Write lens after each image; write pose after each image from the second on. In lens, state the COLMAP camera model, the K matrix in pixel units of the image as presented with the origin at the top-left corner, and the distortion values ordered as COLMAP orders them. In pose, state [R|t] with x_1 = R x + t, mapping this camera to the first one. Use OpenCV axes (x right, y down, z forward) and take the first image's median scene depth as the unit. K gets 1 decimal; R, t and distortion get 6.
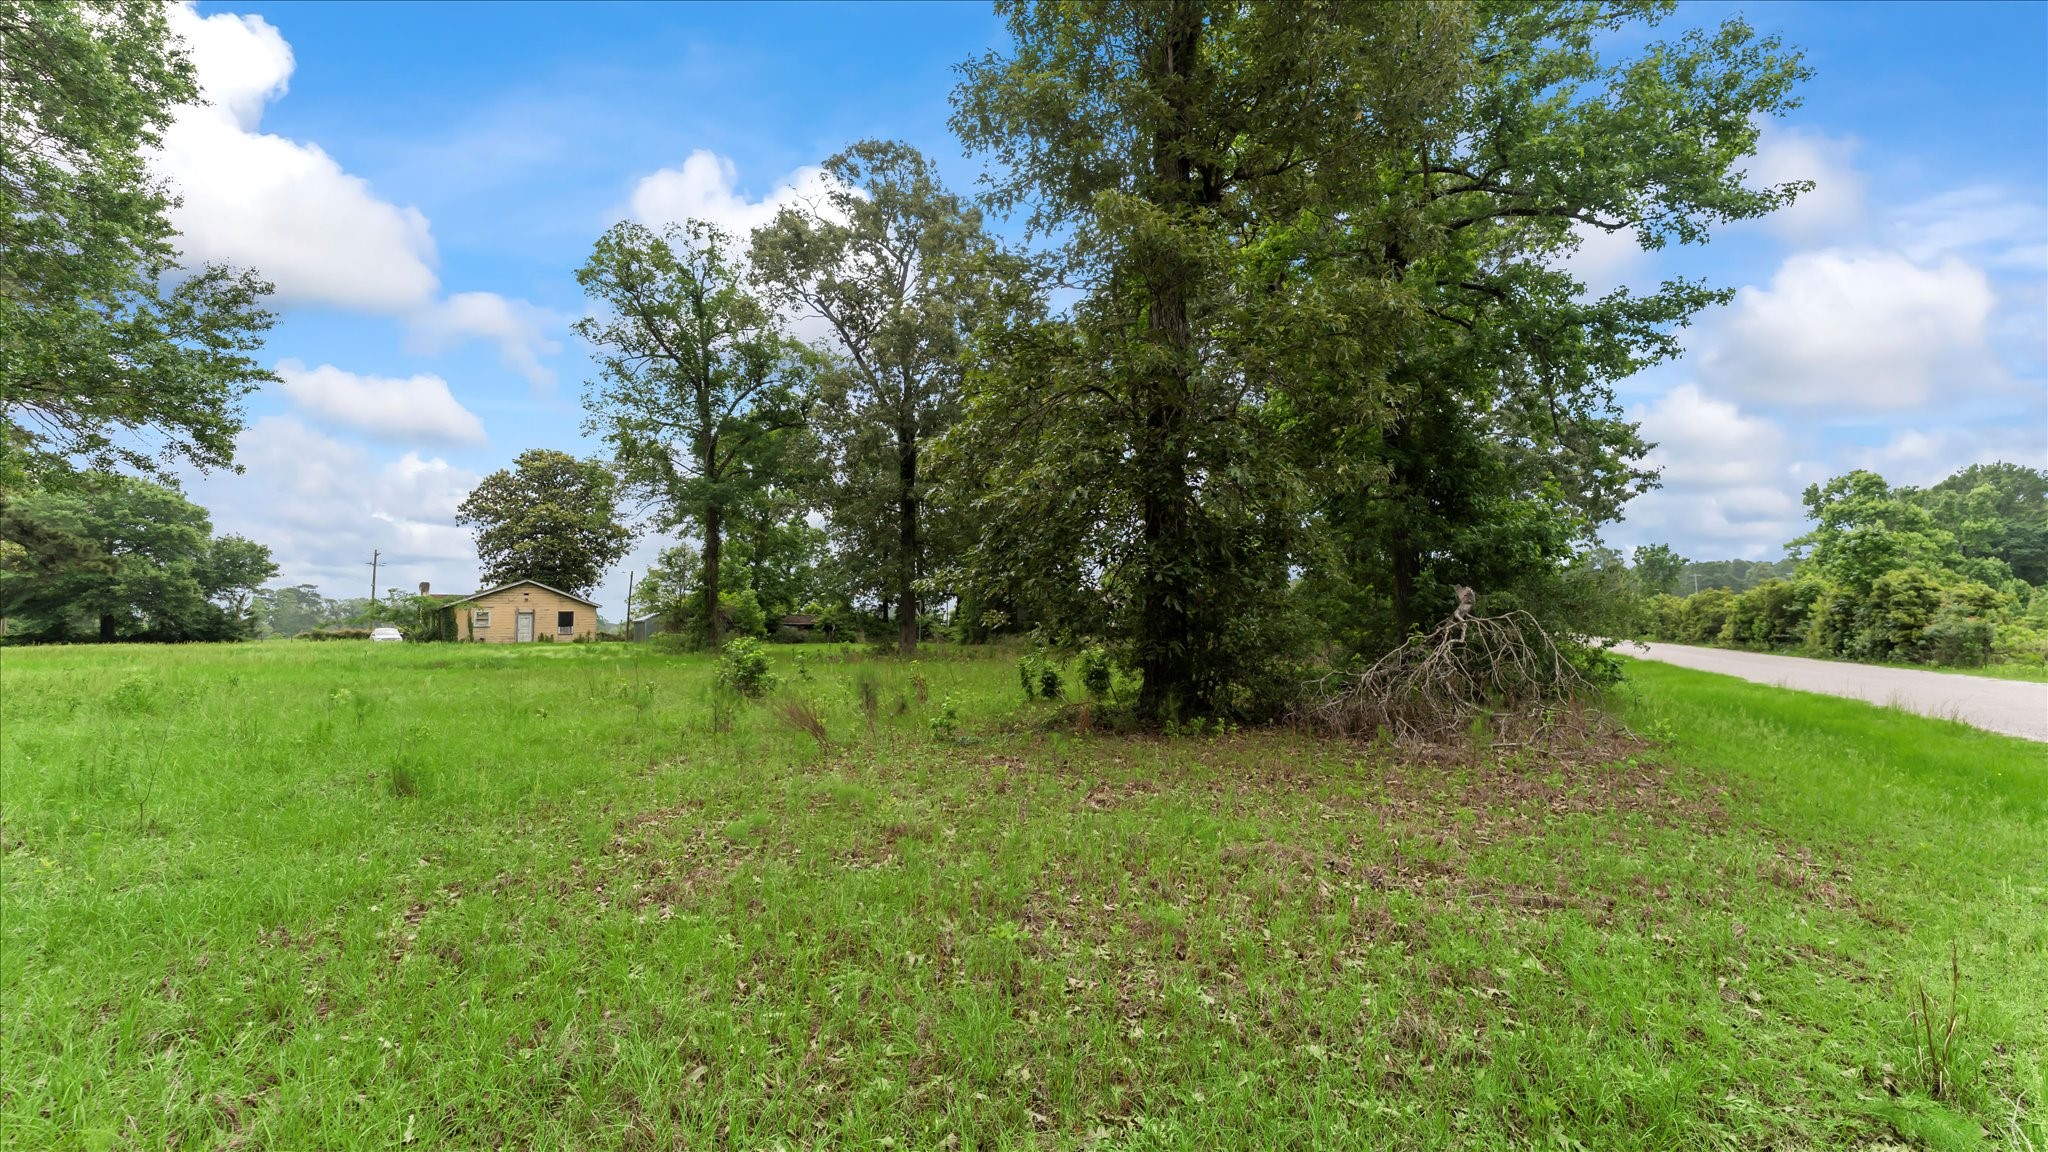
lens RADIAL K [[806.9, 0, 1016.9], [0, 806.9, 574.2], [0, 0, 1]] dist [-0.001570, -0.000407]
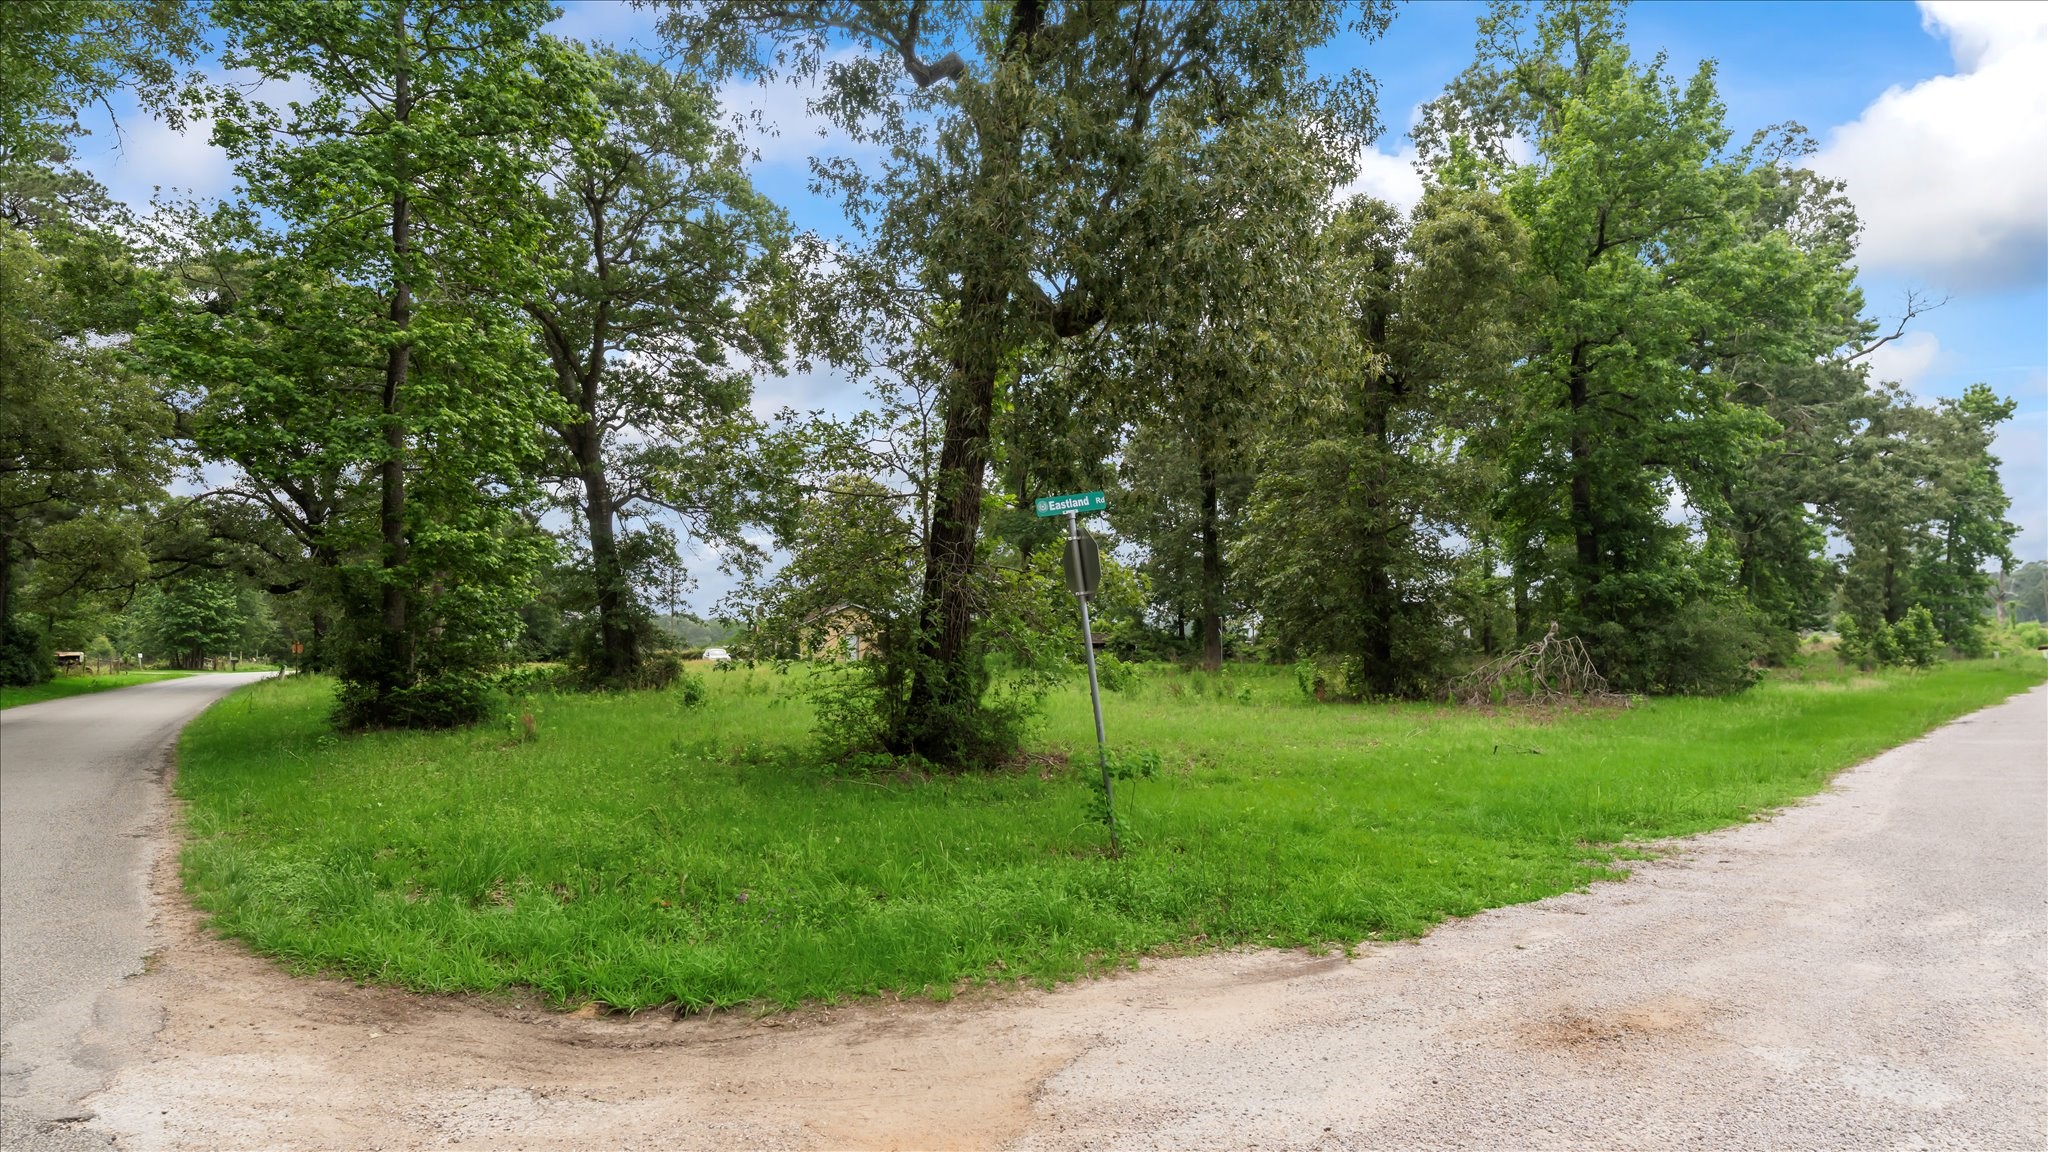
lens RADIAL K [[1114.3, 0, 1023.7], [0, 1114.3, 570.0], [0, 0, 1]] dist [0.001509, -0.001492]
pose [[0.958257, -0.023206, -0.284966, 0.028962], [0.022735, 0.999729, -0.004961, -0.020016], [0.285004, -0.001725, 0.958525, -0.291147]]
